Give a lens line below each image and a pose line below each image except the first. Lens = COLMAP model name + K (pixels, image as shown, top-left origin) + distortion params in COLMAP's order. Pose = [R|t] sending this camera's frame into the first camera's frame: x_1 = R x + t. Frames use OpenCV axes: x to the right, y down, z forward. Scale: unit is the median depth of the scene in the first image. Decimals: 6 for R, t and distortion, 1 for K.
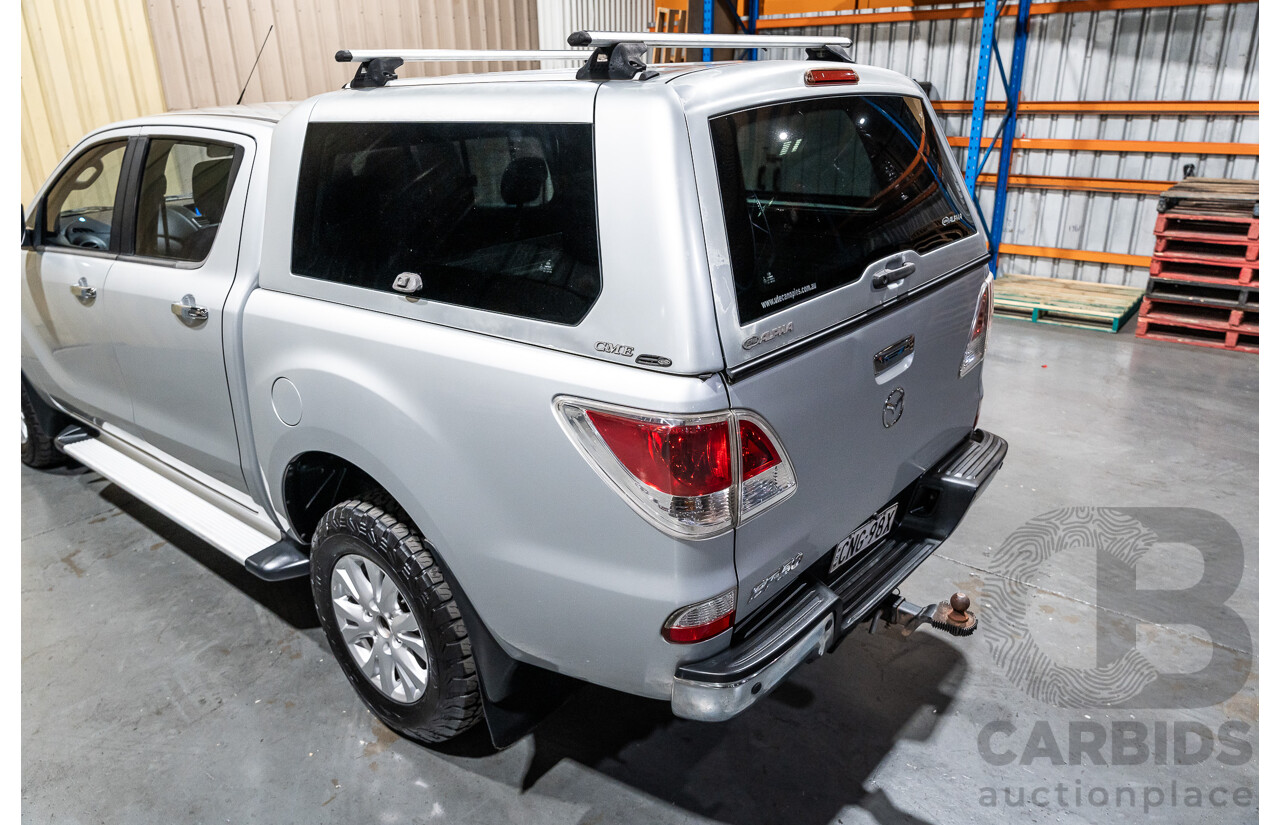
lens RADIAL K [[900.8, 0, 643.7], [0, 900.8, 419.3], [0, 0, 1]] dist [0.005077, -0.002389]
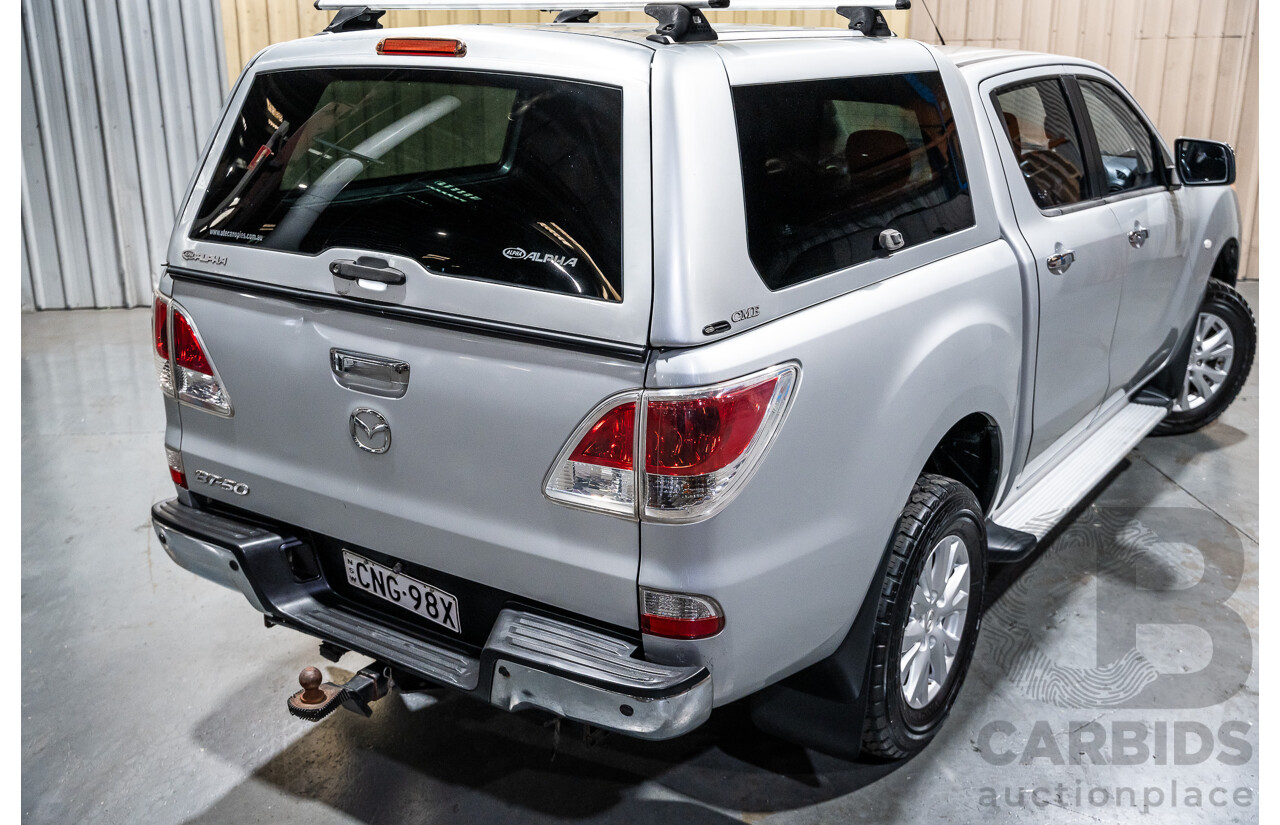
lens RADIAL K [[1285.1, 0, 639.5], [0, 1285.1, 411.0], [0, 0, 1]] dist [-0.022996, 0.000000]
pose [[0.082195, 0.318728, -0.944276, 1.340505], [-0.361027, 0.892651, 0.269877, -0.418601], [0.928926, 0.318726, 0.188441, 0.942208]]
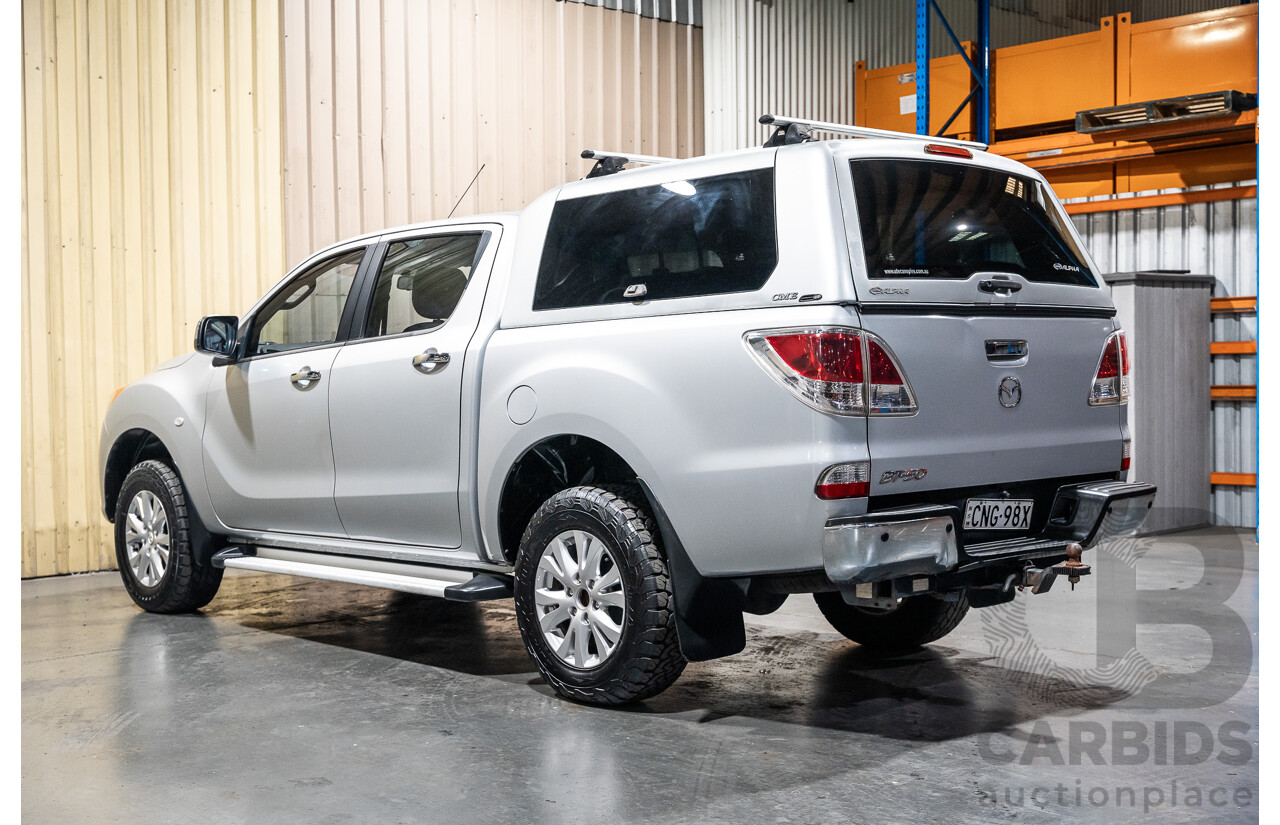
lens RADIAL K [[1721.7, 0, 635.3], [0, 1721.7, 412.2], [0, 0, 1]] dist [0.019370, 0.000000]
pose [[0.991340, 0.003649, -0.131272, 0.071519], [-0.048387, 0.939436, -0.339293, 0.798881], [0.122084, 0.342706, 0.931476, -1.205783]]
